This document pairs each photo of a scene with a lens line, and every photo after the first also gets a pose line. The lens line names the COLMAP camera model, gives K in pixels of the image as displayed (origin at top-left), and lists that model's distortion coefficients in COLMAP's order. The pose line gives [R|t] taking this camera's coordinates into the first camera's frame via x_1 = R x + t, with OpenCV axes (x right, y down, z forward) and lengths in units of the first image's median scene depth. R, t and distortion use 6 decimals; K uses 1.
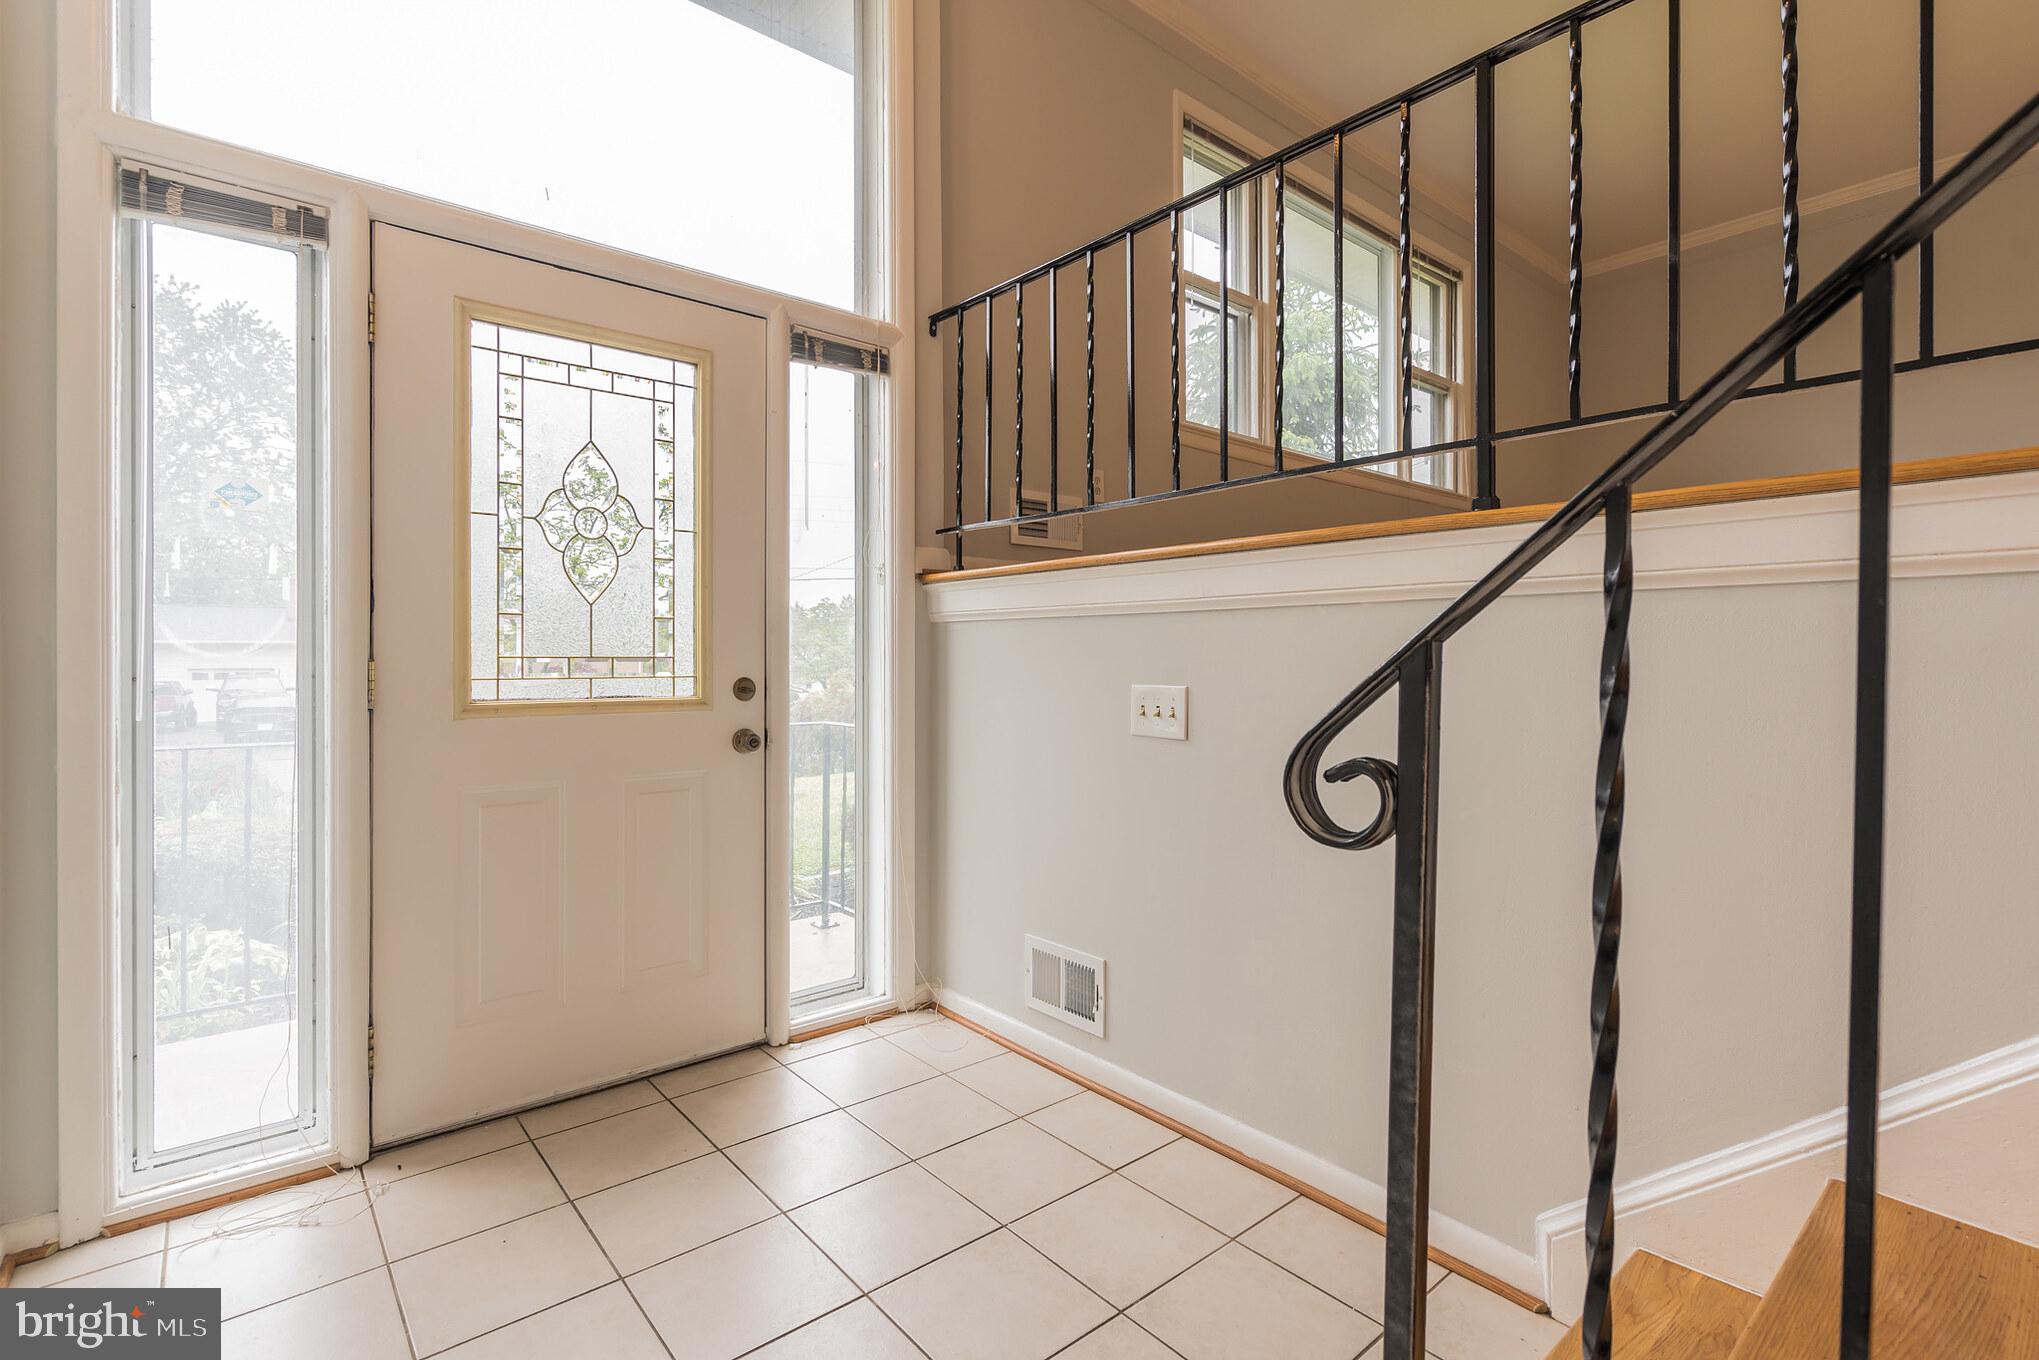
lens RADIAL K [[941.1, 0, 1032.6], [0, 941.1, 681.2], [0, 0, 1]] dist [-0.006127, -0.000348]
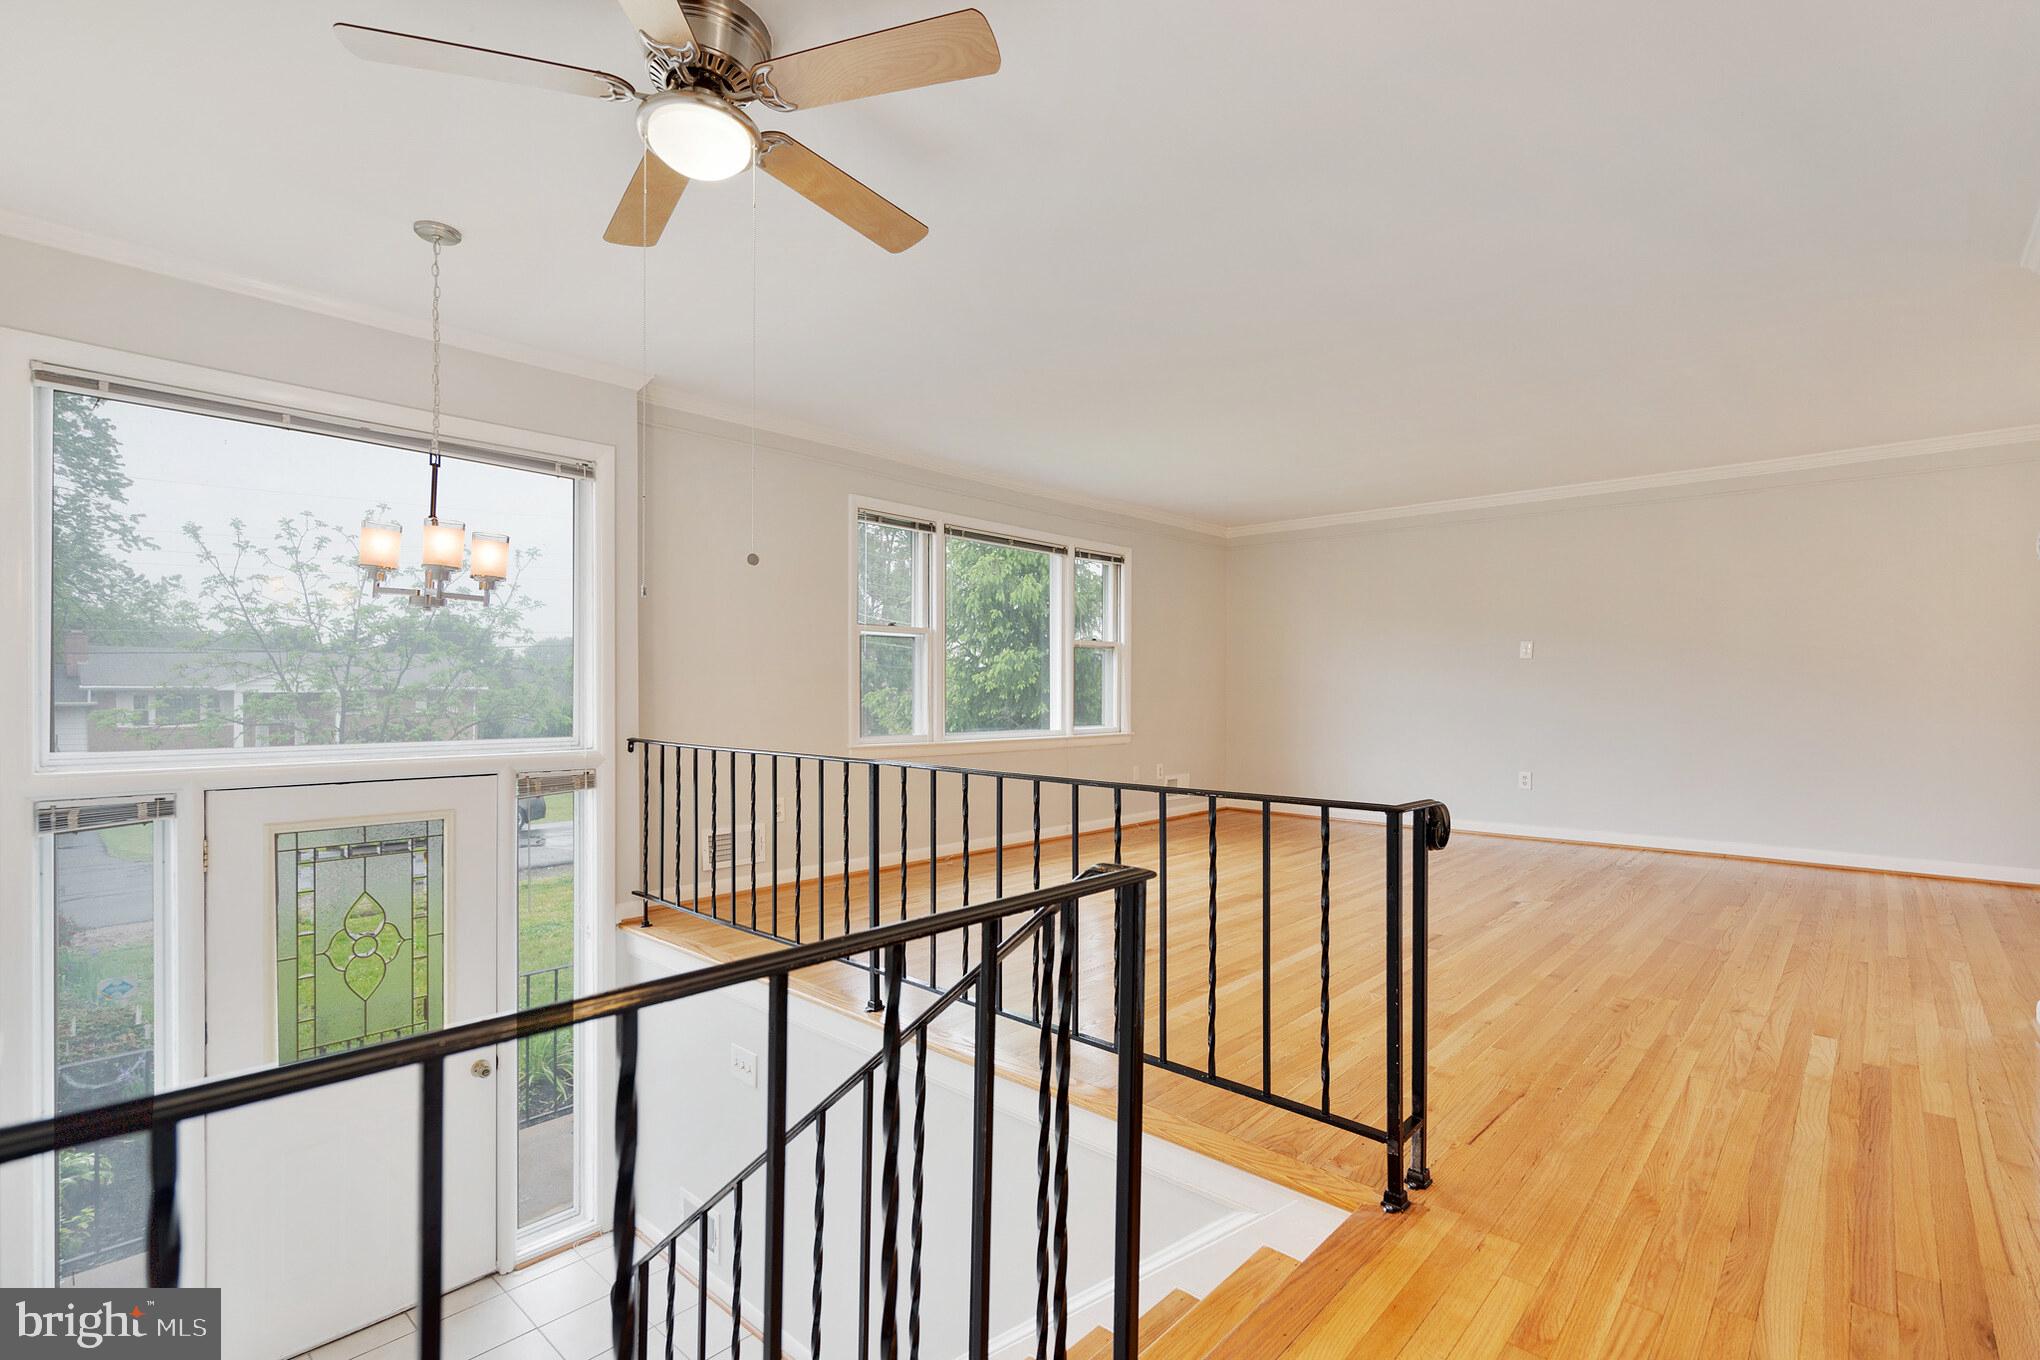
lens RADIAL K [[941.6, 0, 1016.1], [0, 941.6, 697.4], [0, 0, 1]] dist [-0.006127, -0.000348]
pose [[0.994837, -0.000878, 0.101487, 0.371934], [0.000291, 0.999983, 0.005802, -0.516143], [-0.101490, -0.005742, 0.994820, -0.534541]]
